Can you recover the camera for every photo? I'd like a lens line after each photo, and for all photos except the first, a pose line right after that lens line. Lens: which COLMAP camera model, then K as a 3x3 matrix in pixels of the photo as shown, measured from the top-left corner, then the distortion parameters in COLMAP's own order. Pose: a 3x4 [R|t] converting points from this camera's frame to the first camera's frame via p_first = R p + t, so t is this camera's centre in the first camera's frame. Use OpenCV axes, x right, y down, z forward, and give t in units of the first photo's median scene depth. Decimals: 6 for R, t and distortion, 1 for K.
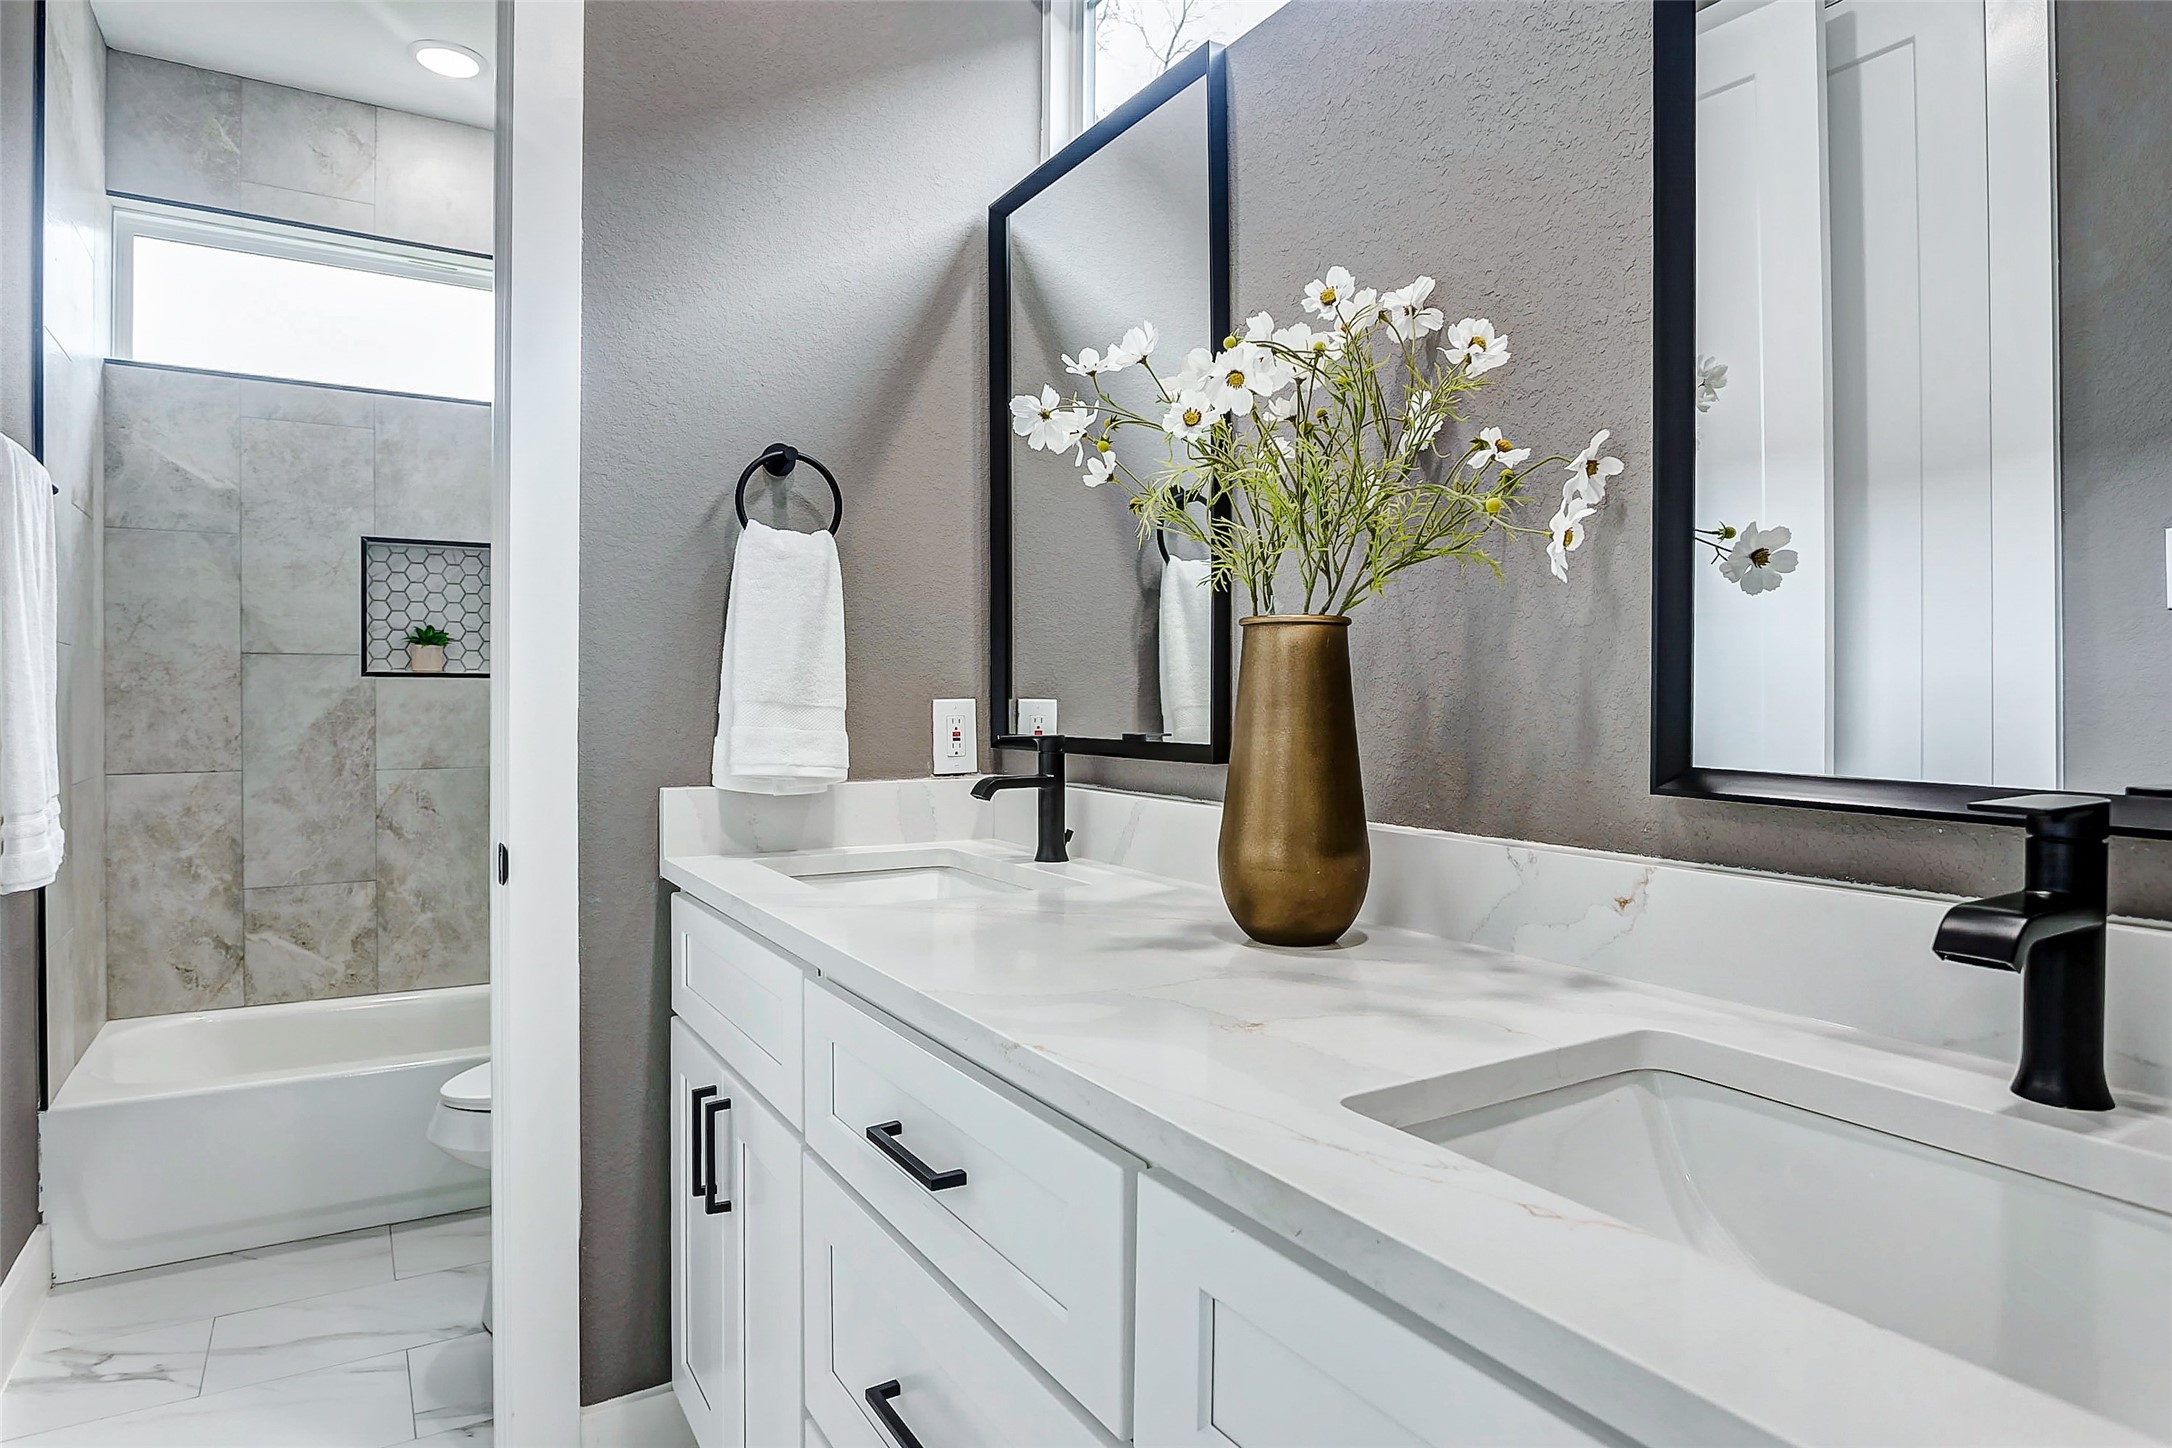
lens RADIAL K [[1222.7, 0, 1086.0], [0, 1222.7, 724.0], [0, 0, 1]] dist [-0.006666, -0.000935]
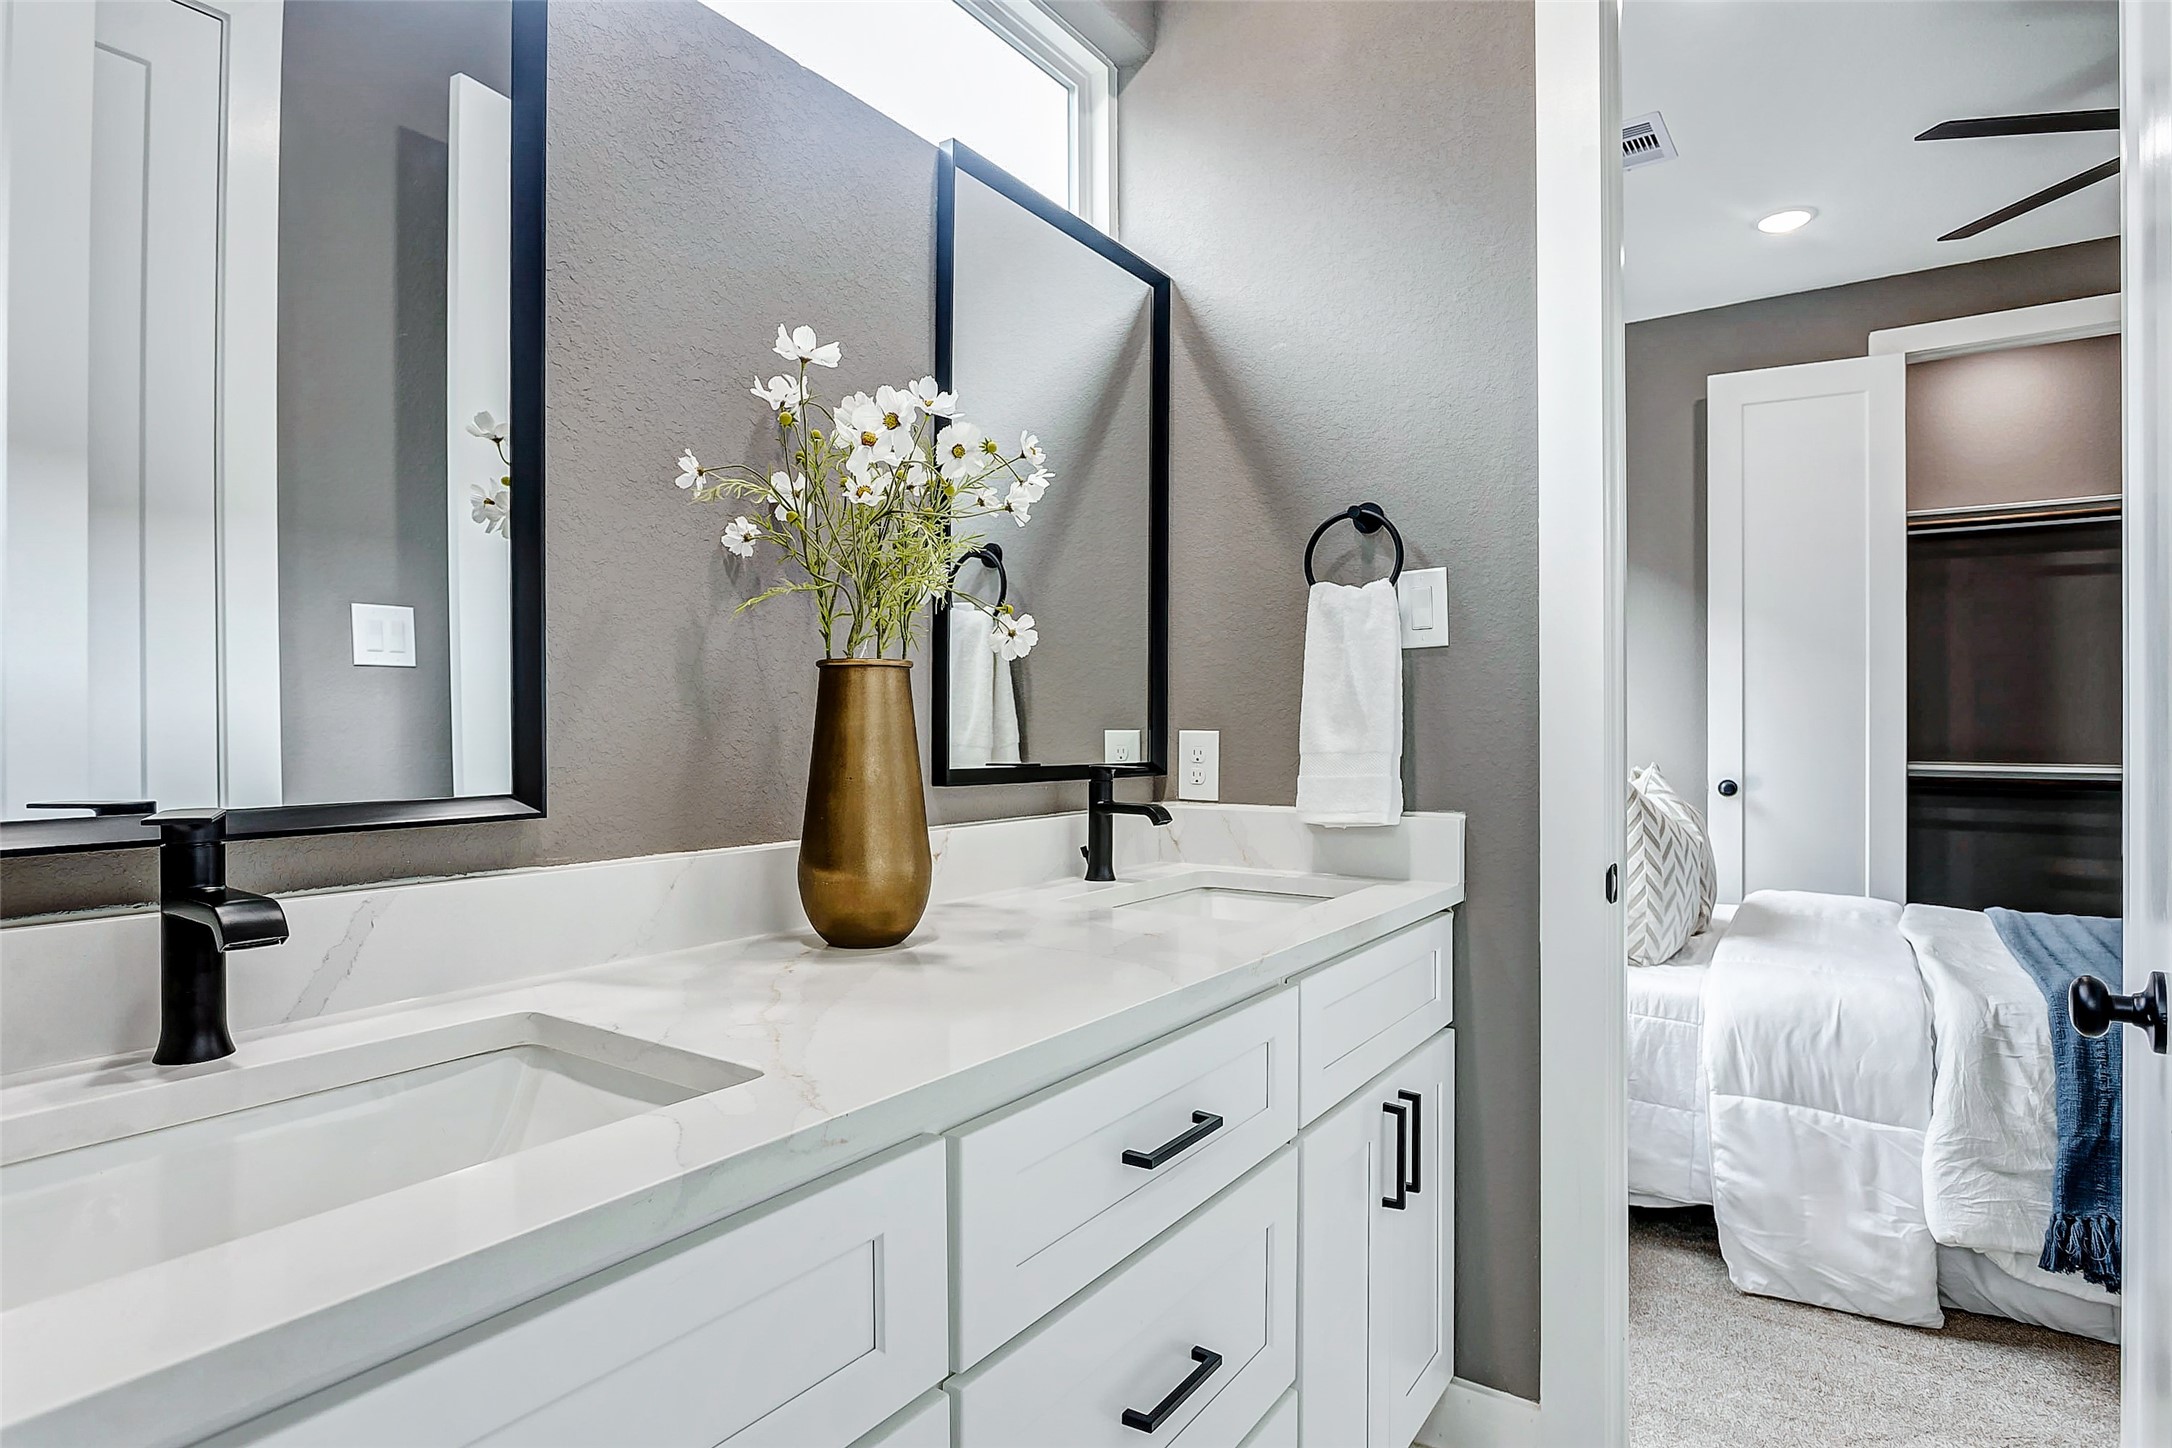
lens RADIAL K [[1186.4, 0, 1086.0], [0, 1186.4, 724.0], [0, 0, 1]] dist [0.000698, -0.000058]
pose [[-0.404831, 0.000237, 0.914391, -0.868350], [0.014815, 0.999870, 0.006300, -0.030283], [-0.914271, 0.016098, -0.404782, 1.185584]]
